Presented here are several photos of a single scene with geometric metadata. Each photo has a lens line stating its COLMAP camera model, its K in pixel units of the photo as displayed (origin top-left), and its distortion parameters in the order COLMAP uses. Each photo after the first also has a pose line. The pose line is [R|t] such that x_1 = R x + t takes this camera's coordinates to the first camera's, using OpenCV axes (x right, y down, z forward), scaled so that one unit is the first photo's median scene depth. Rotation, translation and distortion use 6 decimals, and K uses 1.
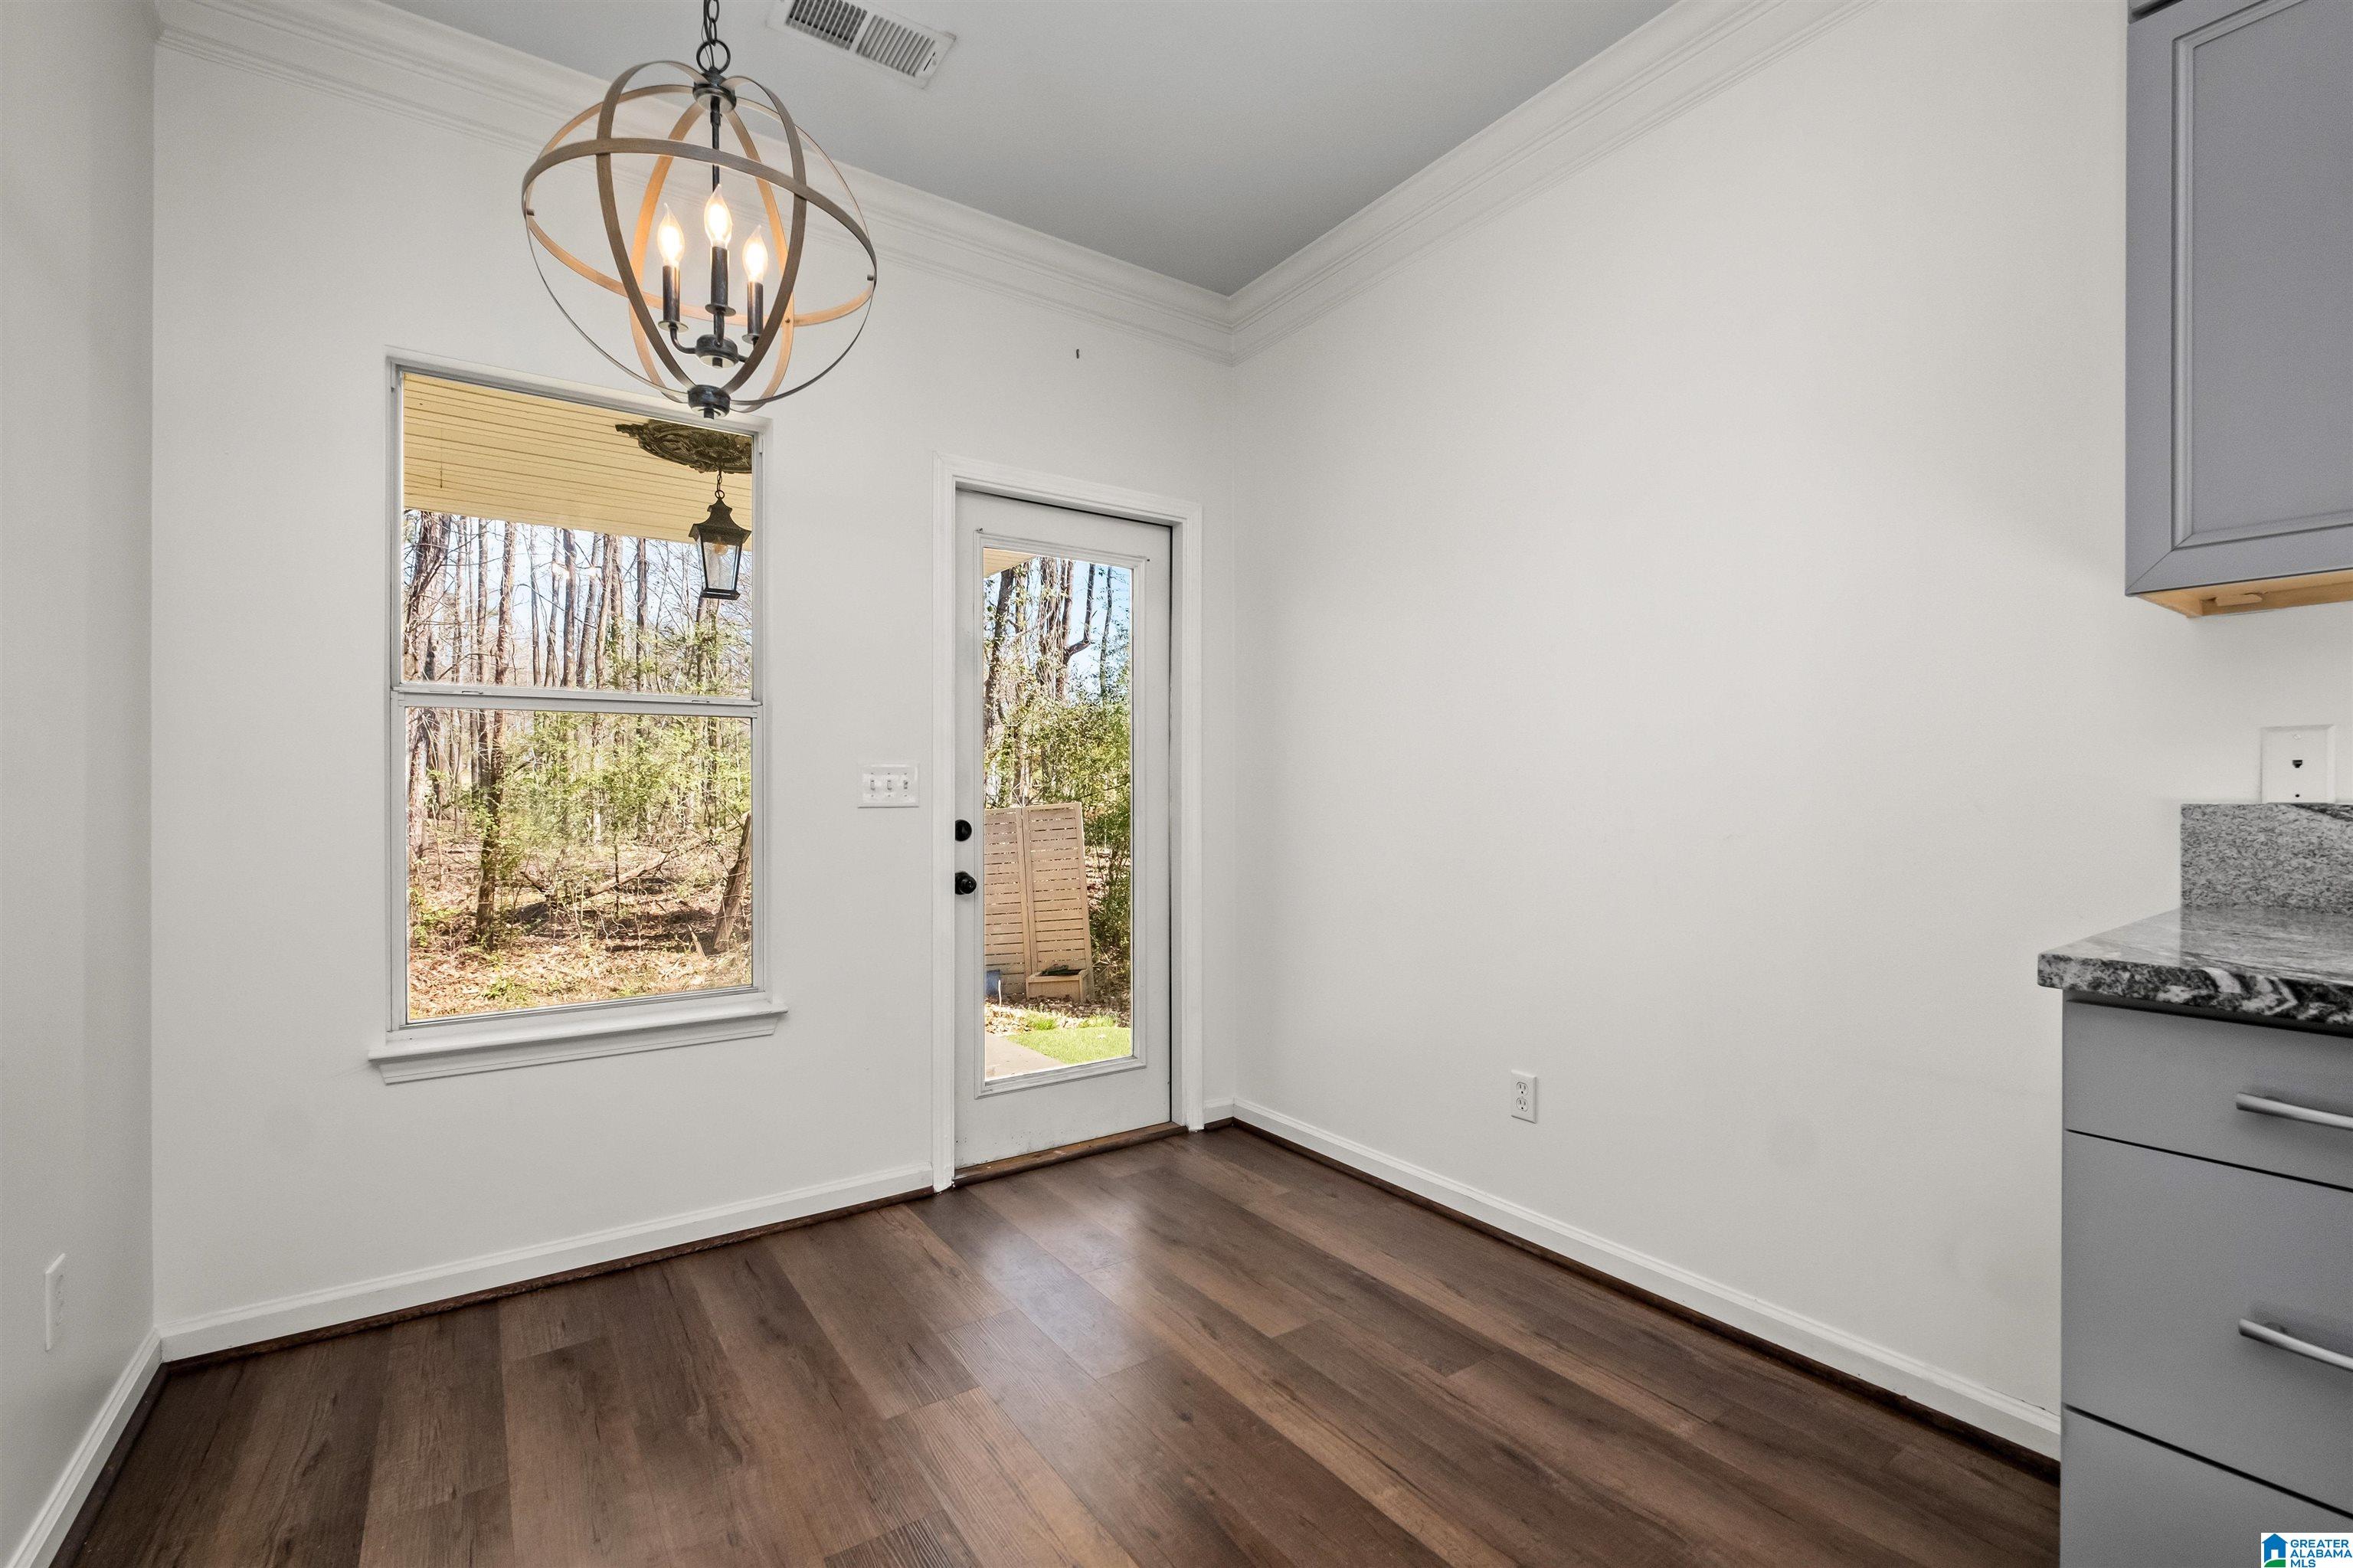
lens RADIAL K [[1025.9, 0, 1170.7], [0, 1025.9, 793.1], [0, 0, 1]] dist [-0.005160, 0.001228]
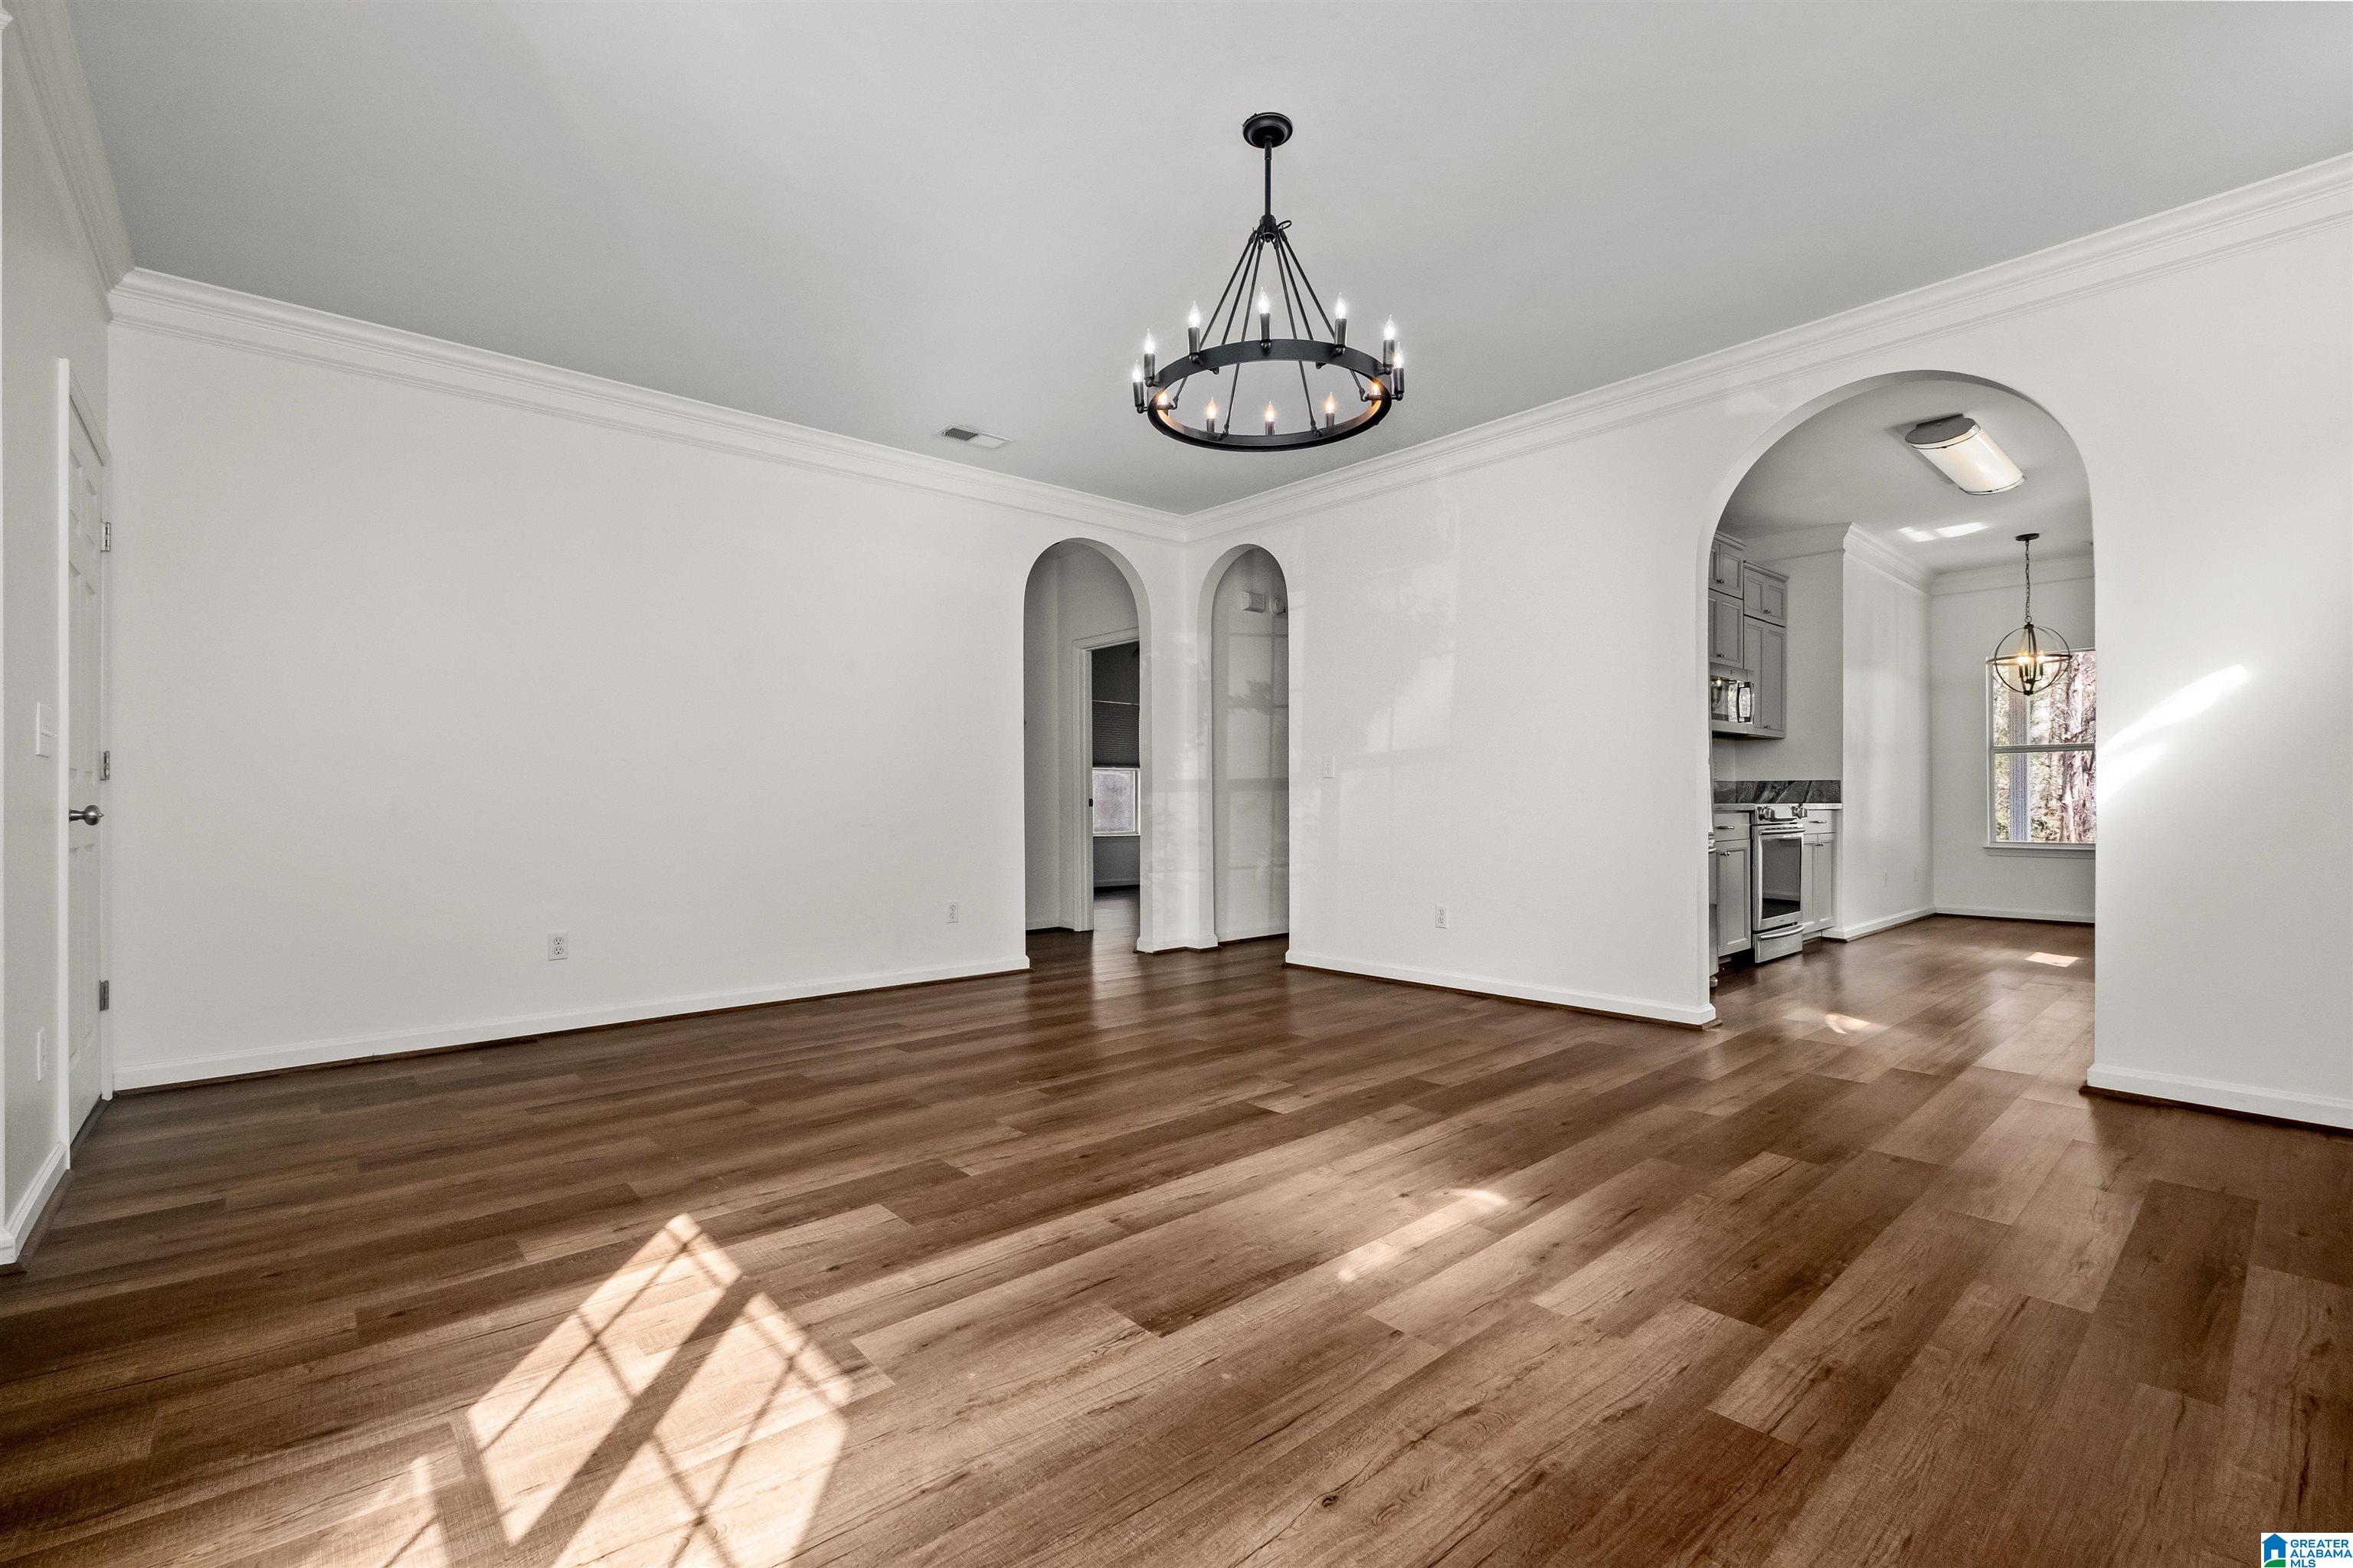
lens RADIAL K [[1025.9, 0, 1171.5], [0, 1025.9, 783.2], [0, 0, 1]] dist [-0.005160, 0.001228]
pose [[0.124326, -0.015965, -0.992113, 1.869411], [0.003536, 0.999871, -0.015647, 0.049388], [0.992235, -0.001563, 0.124367, -1.761895]]
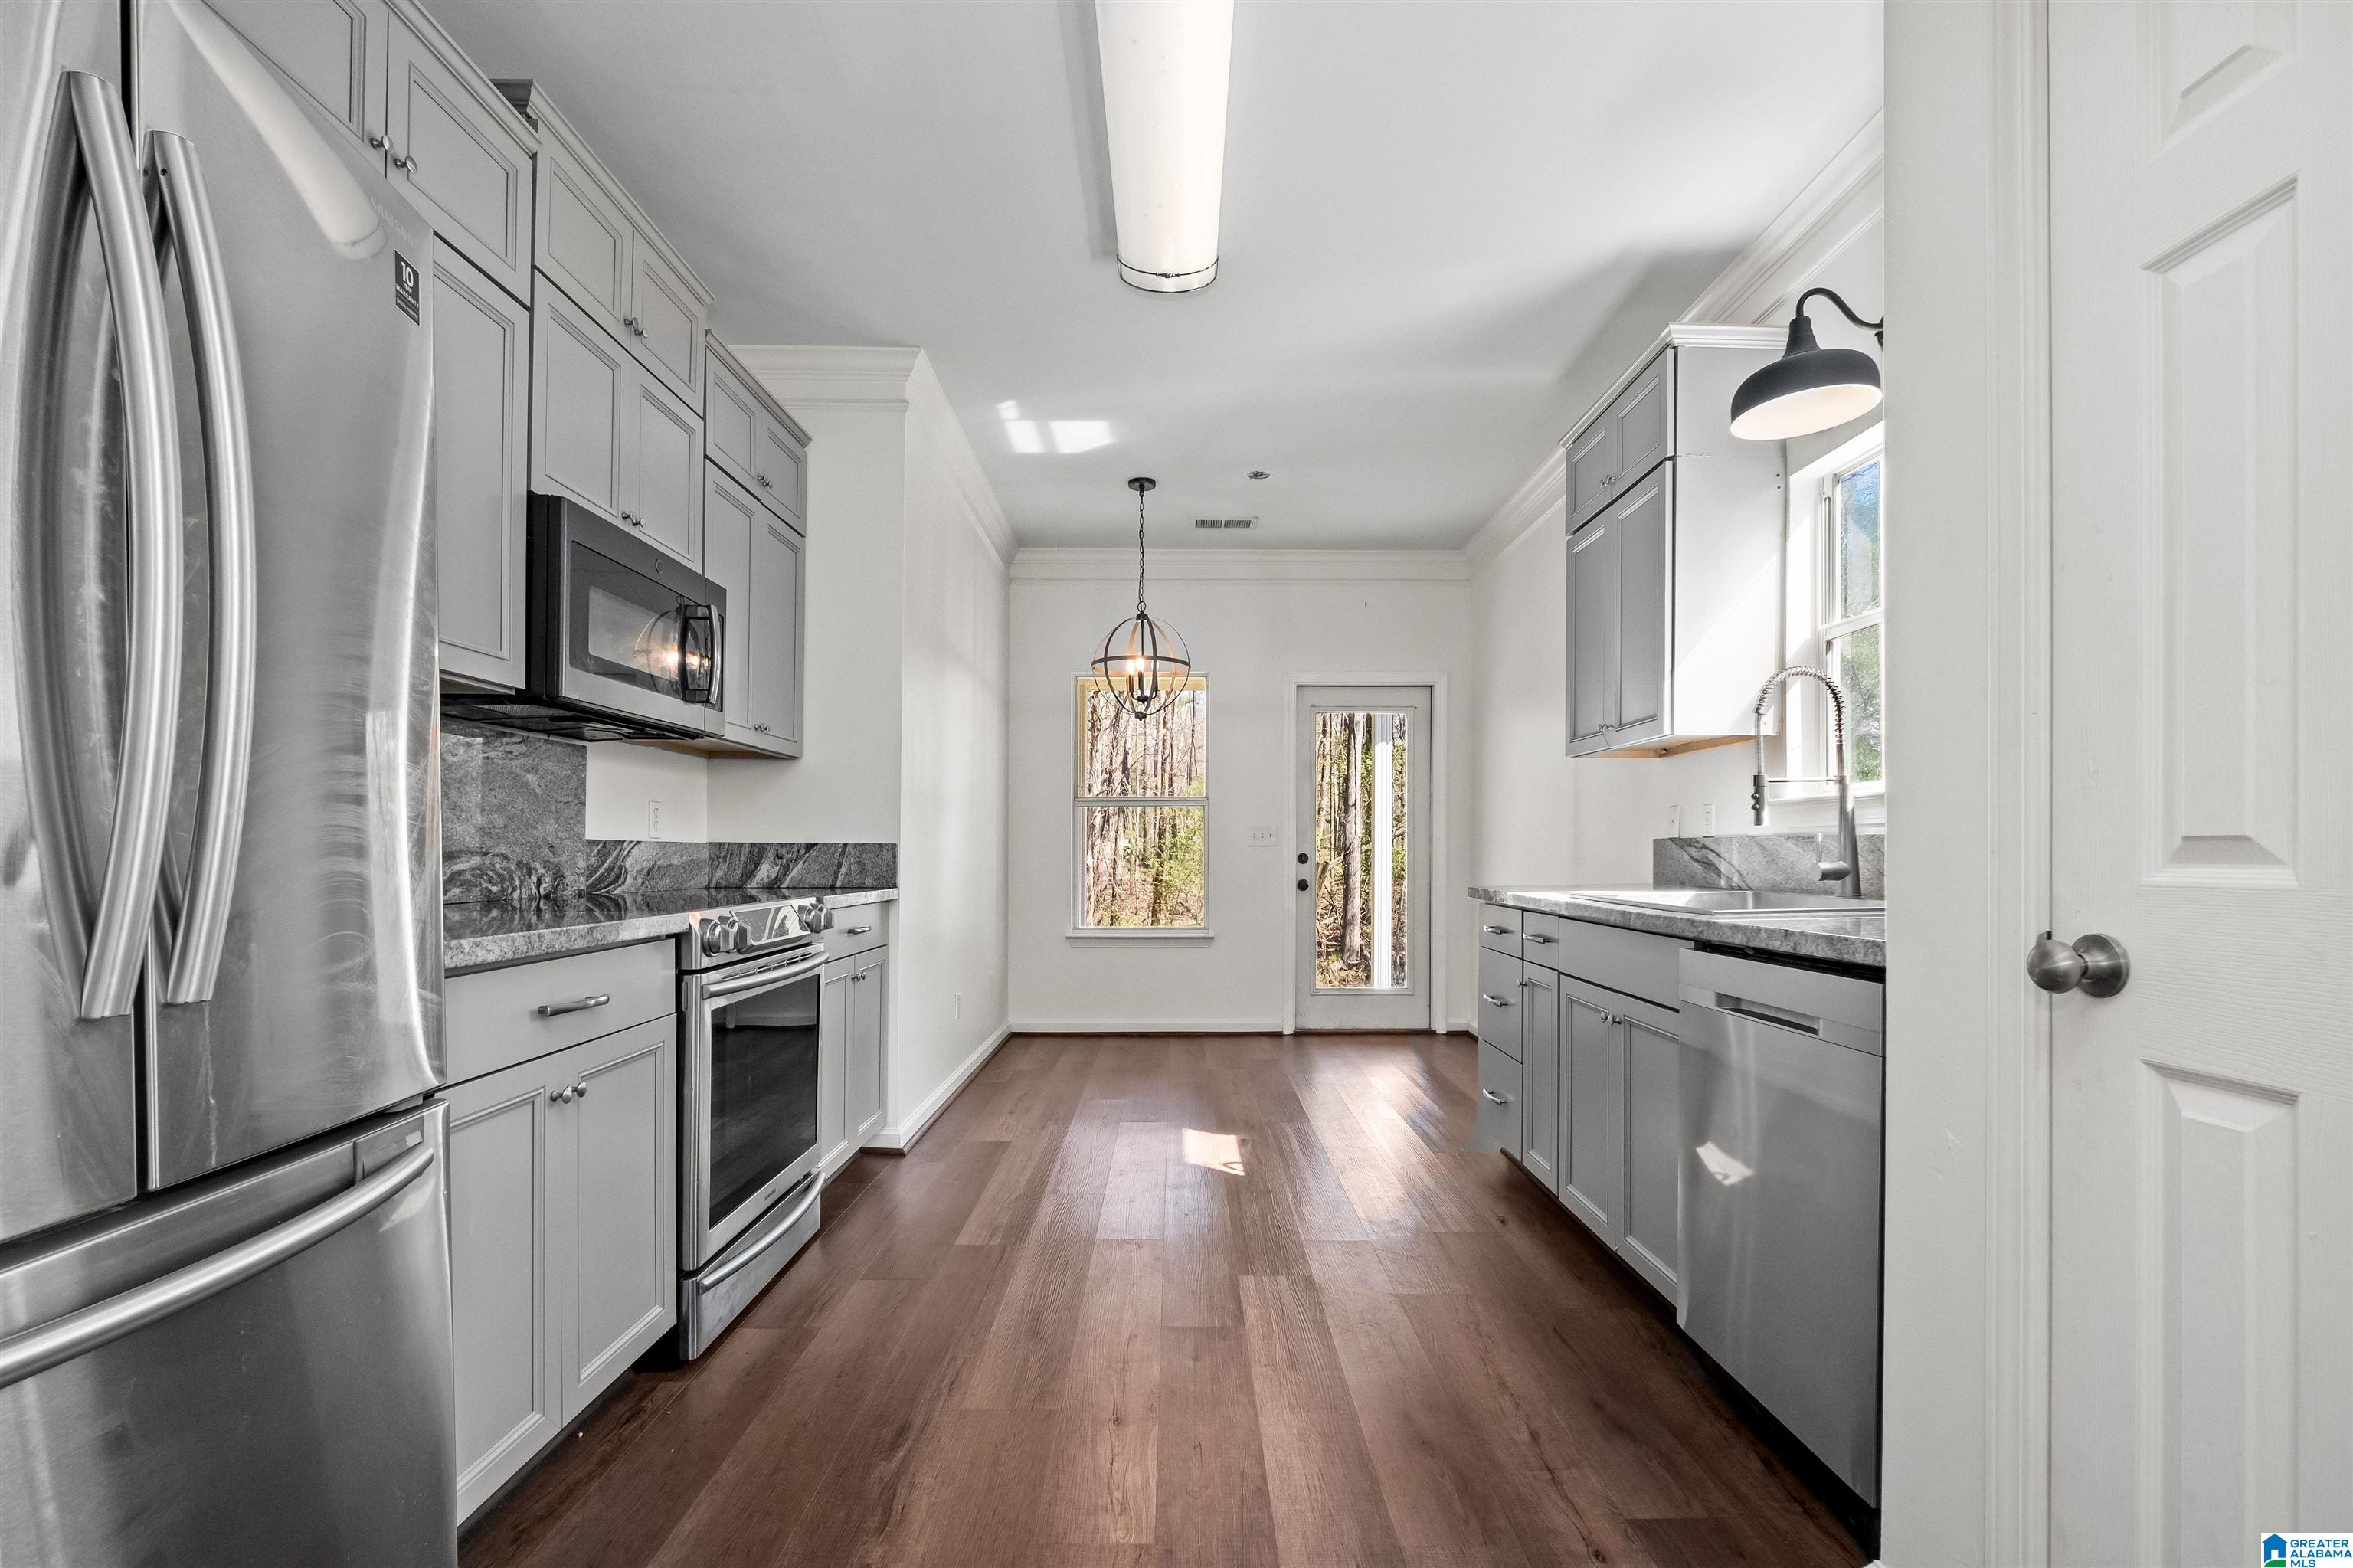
lens RADIAL K [[1025.9, 0, 1171.1], [0, 1025.9, 848.3], [0, 0, 1]] dist [-0.005160, 0.001228]
pose [[0.825668, -0.000304, -0.564156, 0.712939], [0.000003, 1.000000, -0.000533, 0.017605], [0.564156, 0.000438, 0.825668, -0.790511]]
